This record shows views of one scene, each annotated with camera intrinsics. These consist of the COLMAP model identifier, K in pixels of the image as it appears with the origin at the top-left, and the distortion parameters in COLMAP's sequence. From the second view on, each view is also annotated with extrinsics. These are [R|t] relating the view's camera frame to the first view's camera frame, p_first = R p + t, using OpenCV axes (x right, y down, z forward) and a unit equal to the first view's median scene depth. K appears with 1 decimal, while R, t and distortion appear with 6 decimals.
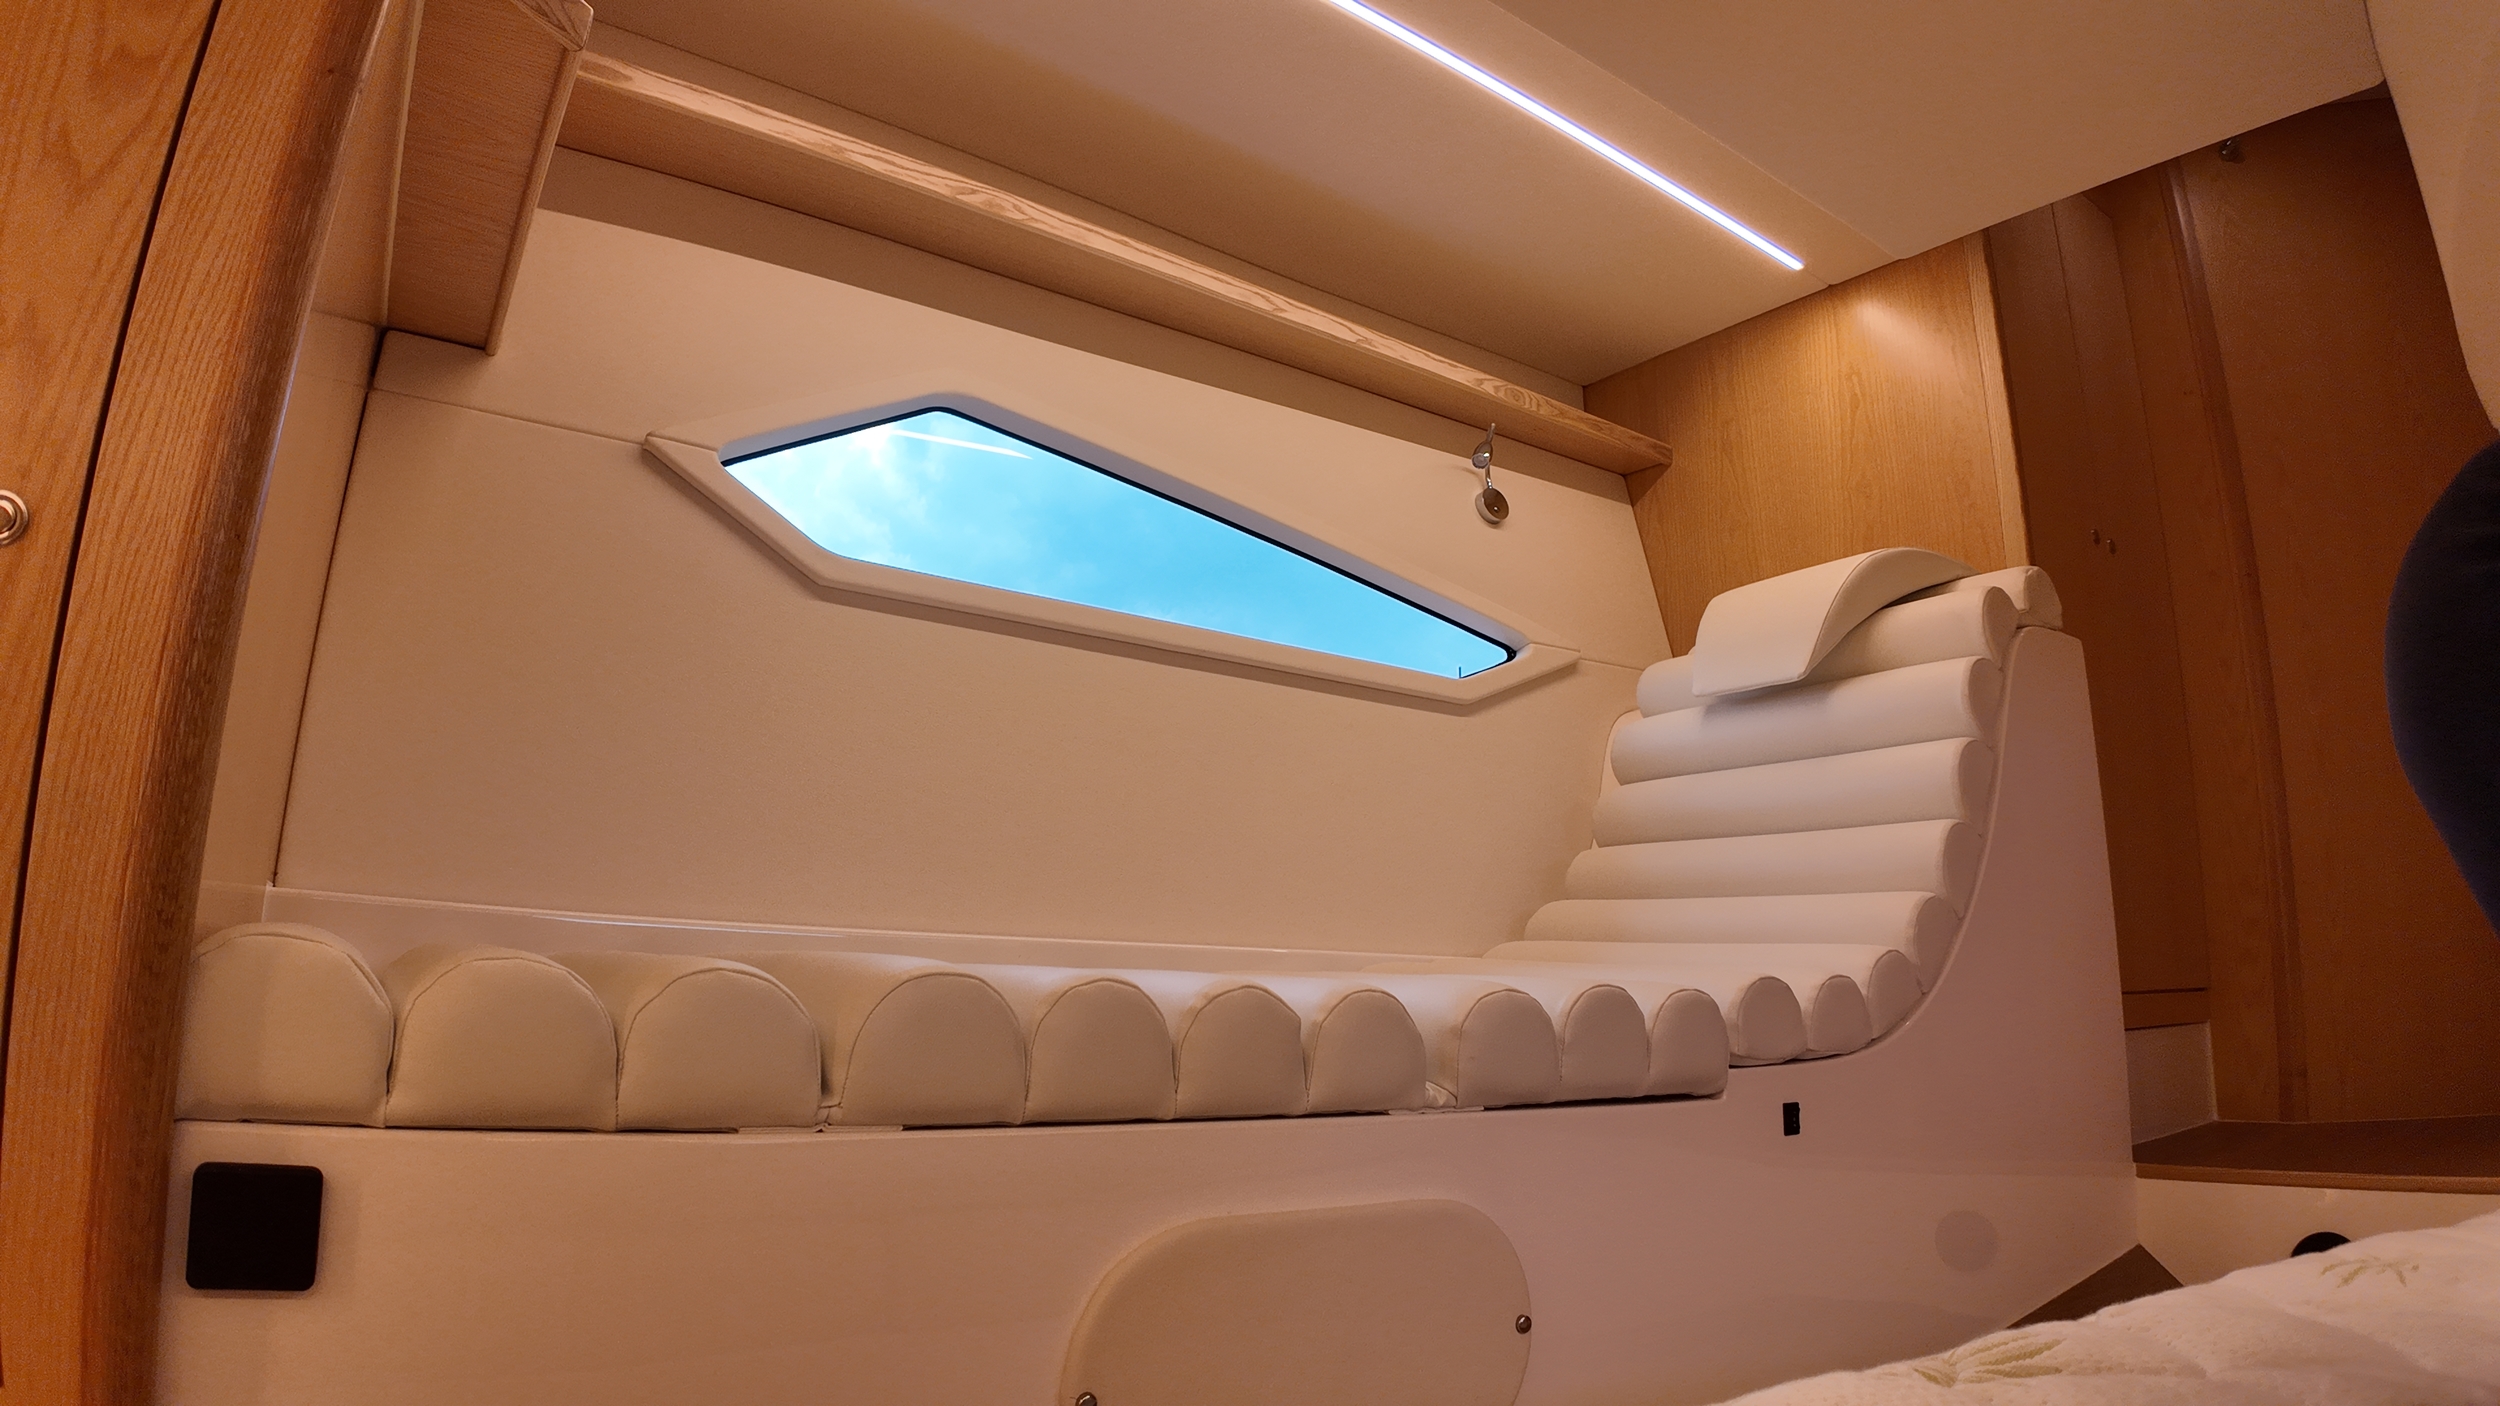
lens RADIAL K [[1326.9, 0, 1202.6], [0, 1326.9, 669.2], [0, 0, 1]] dist [-0.083227, -0.018152]
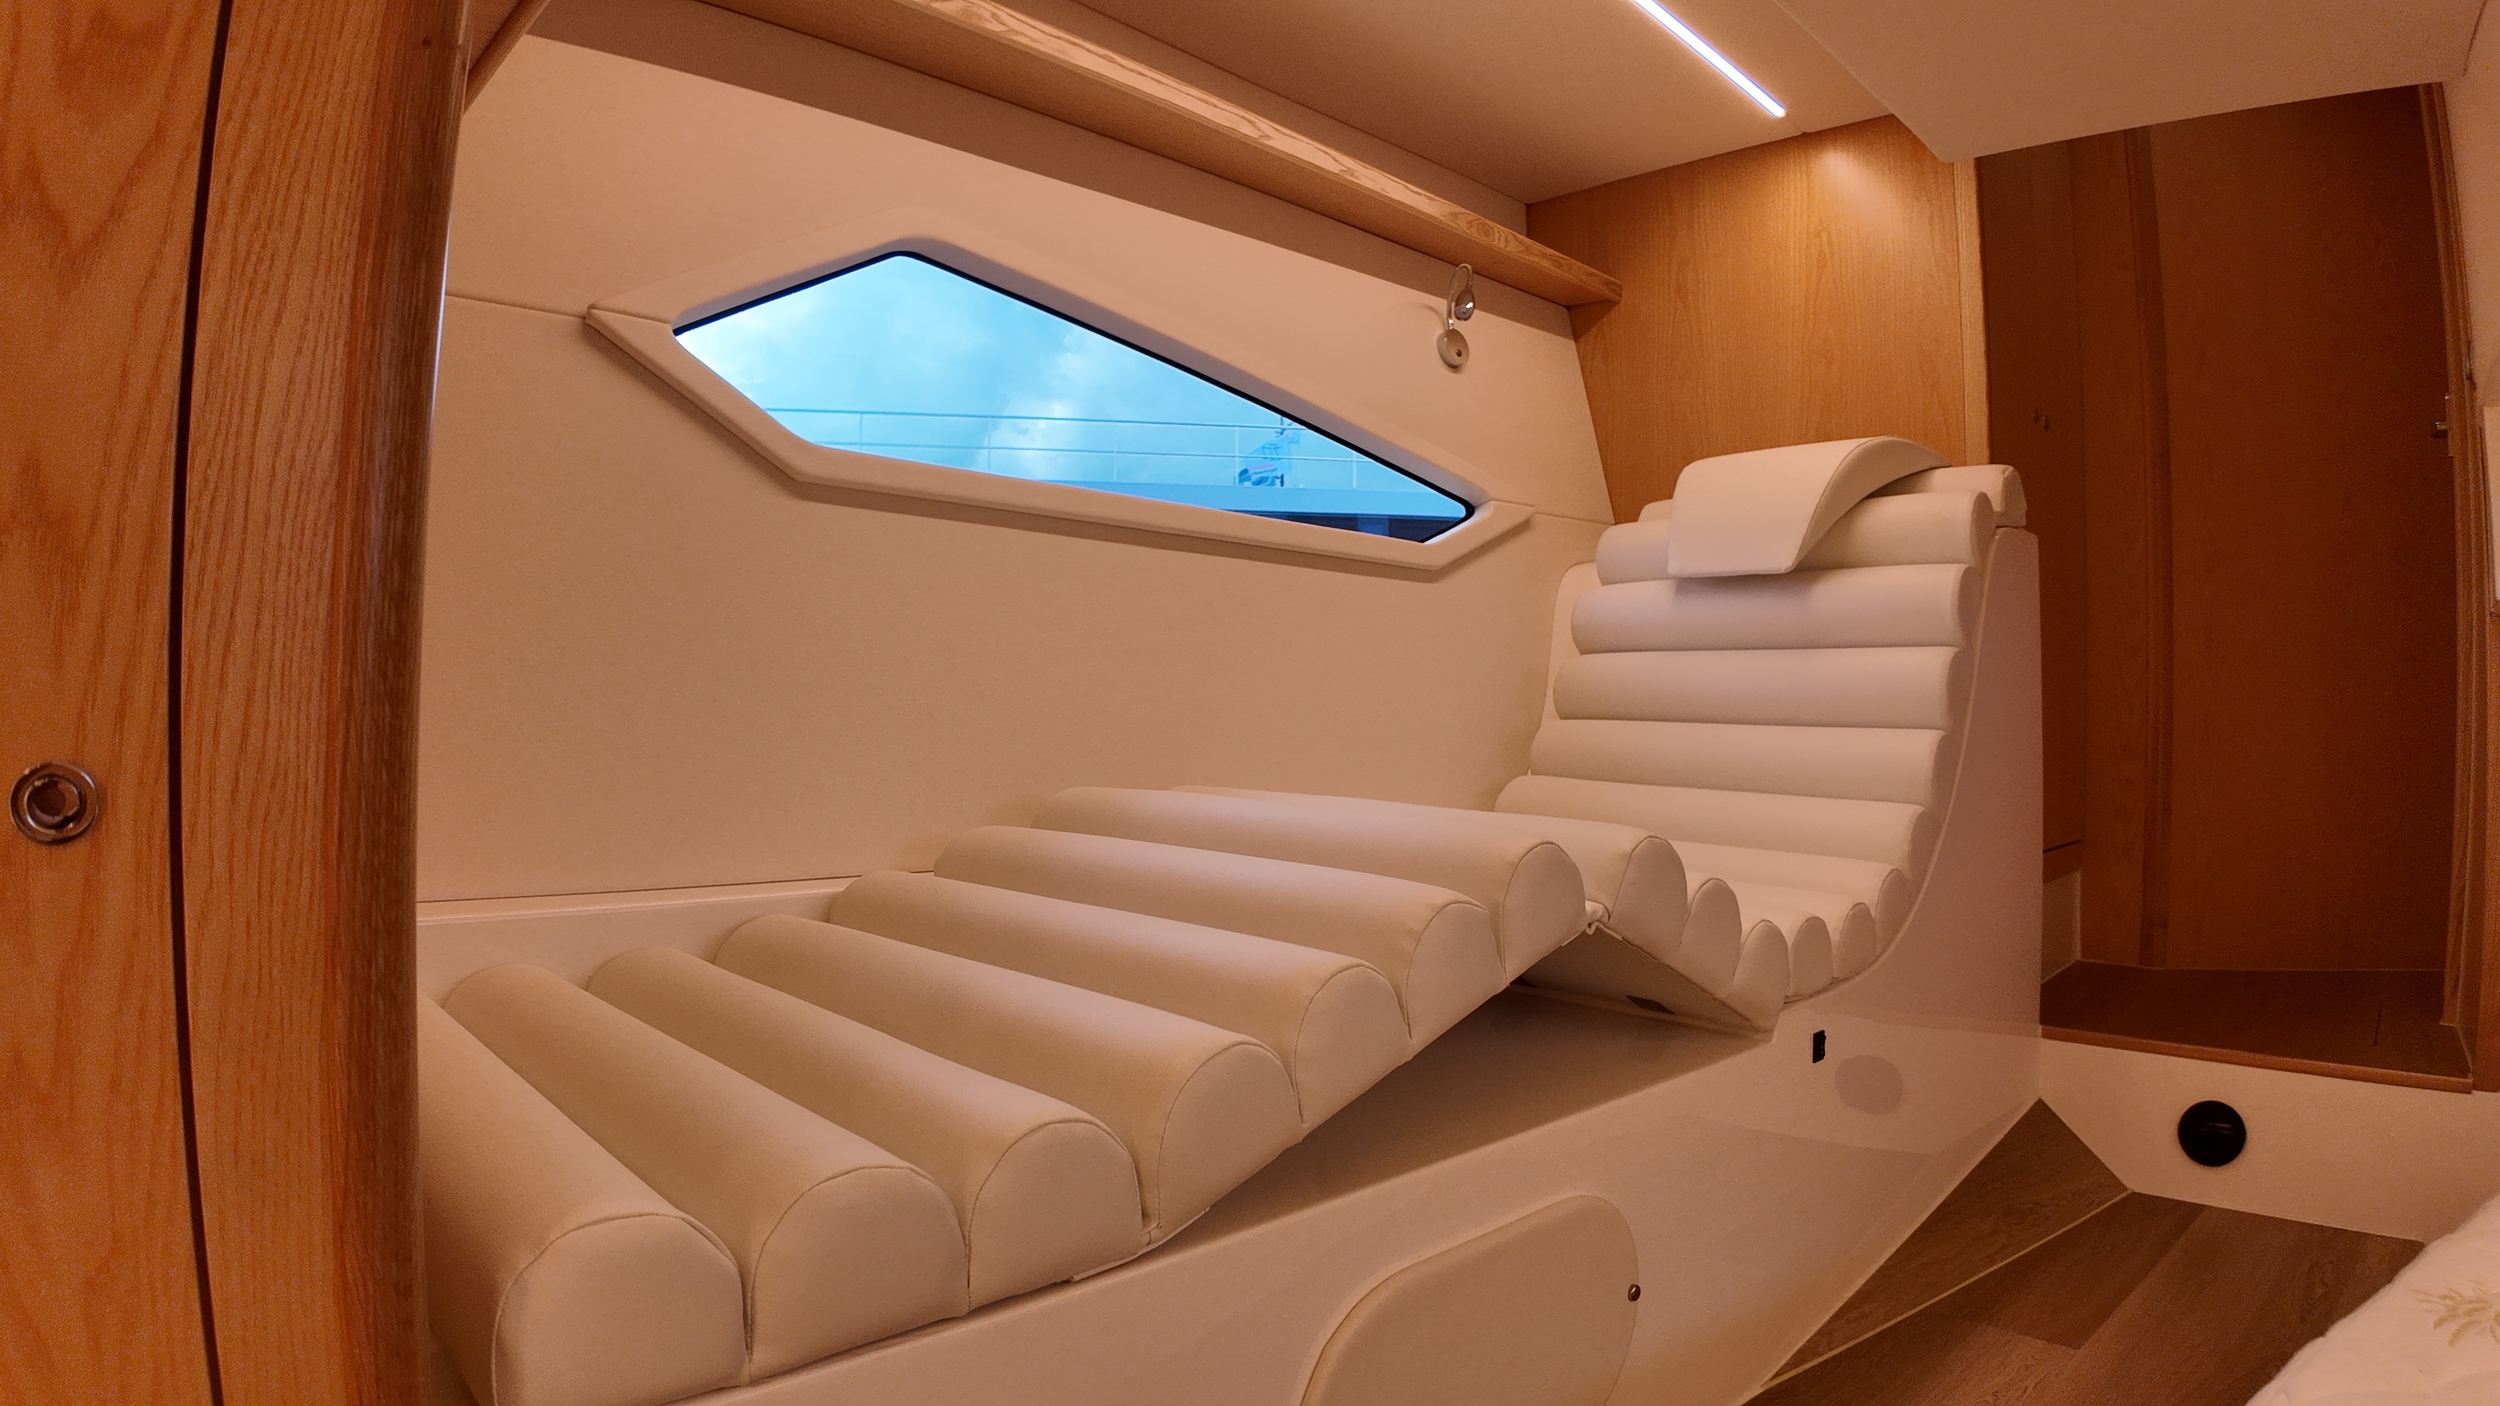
lens RADIAL K [[1345.3, 0, 1250.0], [0, 1345.3, 703.0], [0, 0, 1]] dist [-0.106807, -0.000651]
pose [[0.985952, -0.009056, 0.166785, -0.118814], [-0.025482, 0.978686, 0.203774, -0.088147], [-0.165076, -0.205161, 0.964707, 0.063000]]
